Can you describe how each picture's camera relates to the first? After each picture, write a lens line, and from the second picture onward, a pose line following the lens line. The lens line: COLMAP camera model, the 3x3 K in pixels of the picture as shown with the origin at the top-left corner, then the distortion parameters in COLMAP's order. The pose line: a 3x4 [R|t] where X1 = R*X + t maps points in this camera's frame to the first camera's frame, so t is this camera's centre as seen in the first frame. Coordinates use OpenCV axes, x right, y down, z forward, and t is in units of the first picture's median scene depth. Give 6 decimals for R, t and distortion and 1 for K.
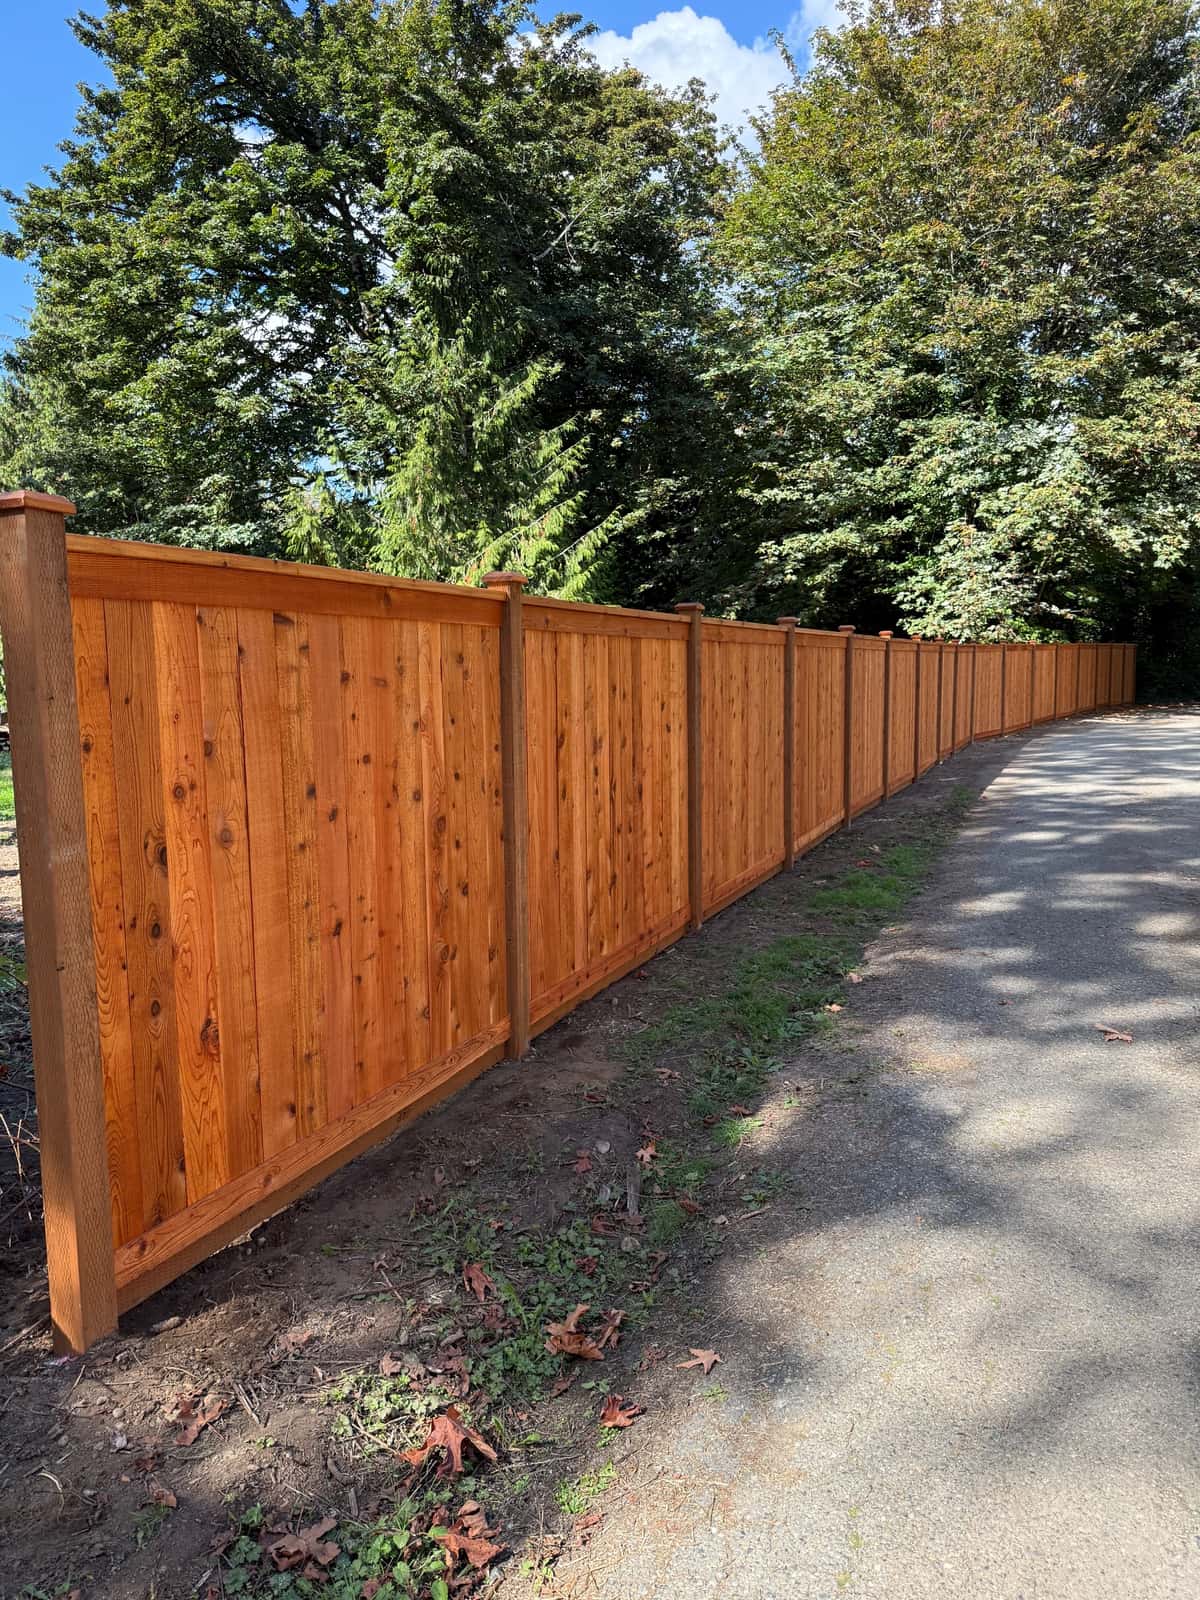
lens RADIAL K [[658.5, 0, 590.8], [0, 658.5, 807.9], [0, 0, 1]] dist [0.002712, -0.003445]
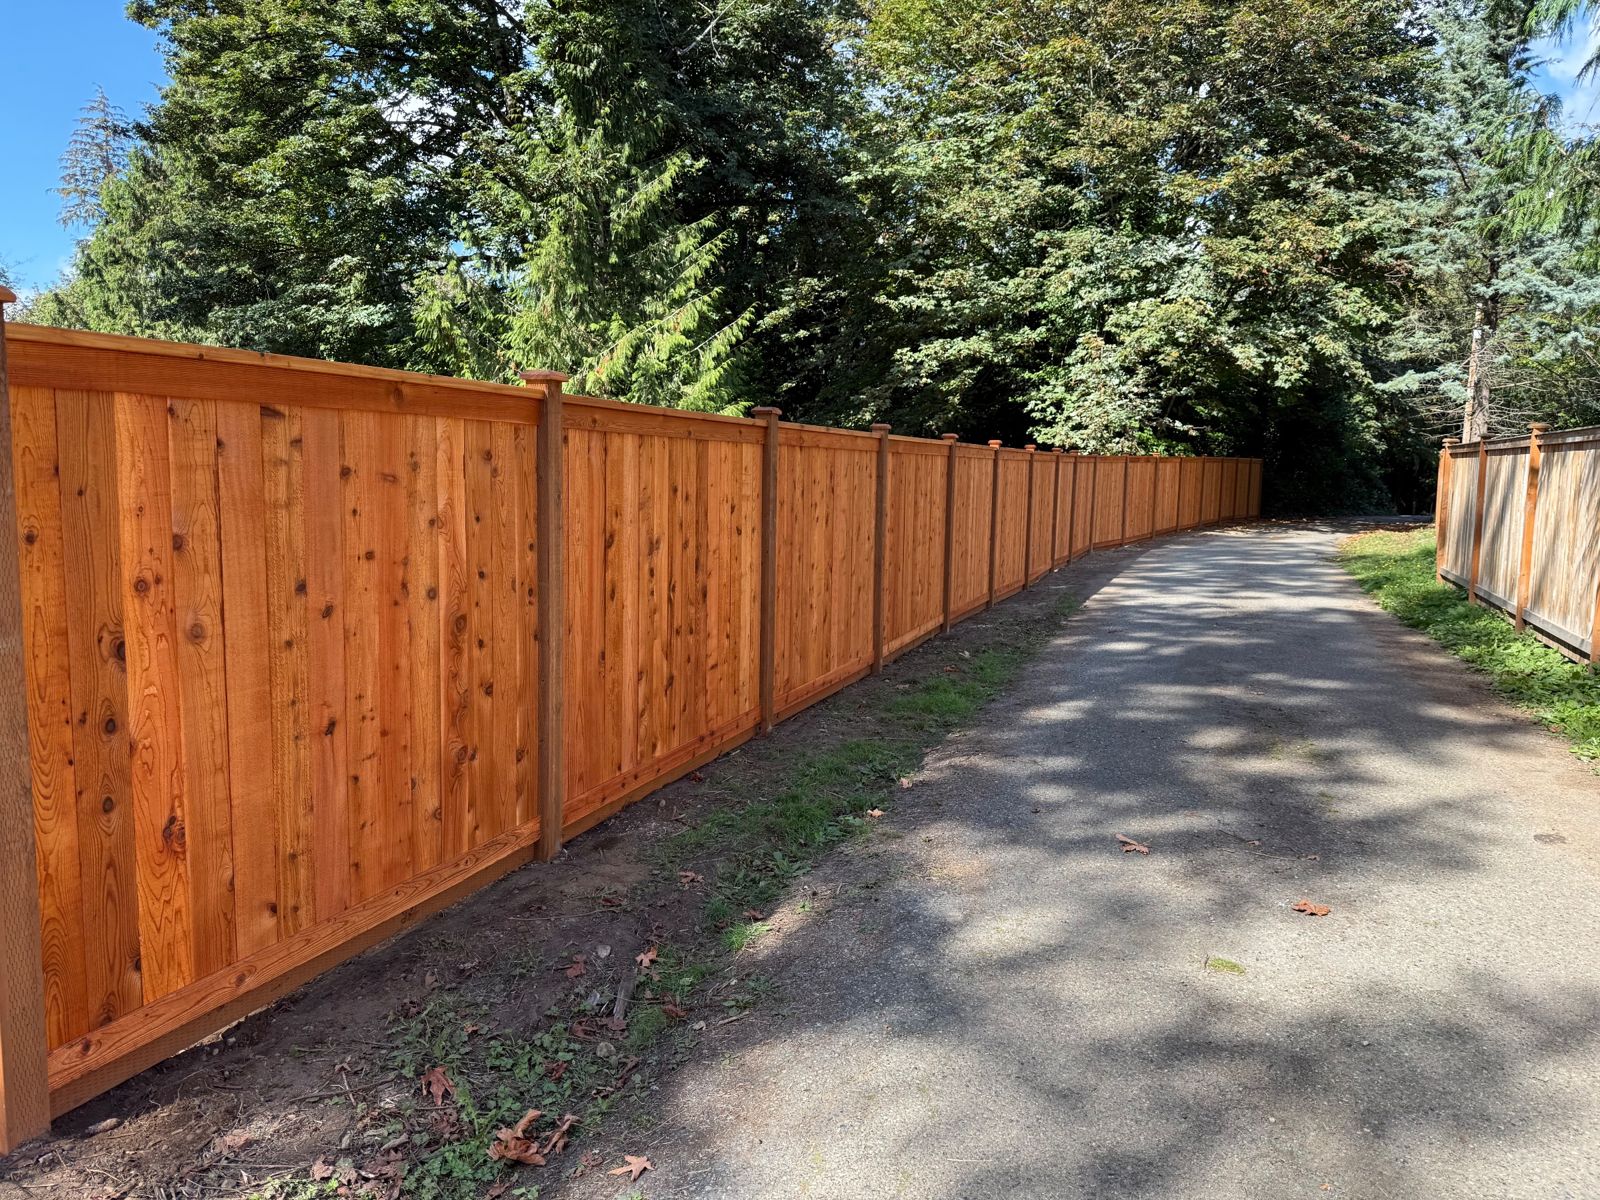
lens RADIAL K [[658.5, 0, 836.6], [0, 658.5, 598.9], [0, 0, 1]] dist [0.002712, -0.003445]
pose [[0.999130, 0.028487, 0.030450, 0.223760], [-0.028477, 0.999594, -0.000744, -0.019481], [-0.030459, -0.000124, 0.999536, -0.007451]]
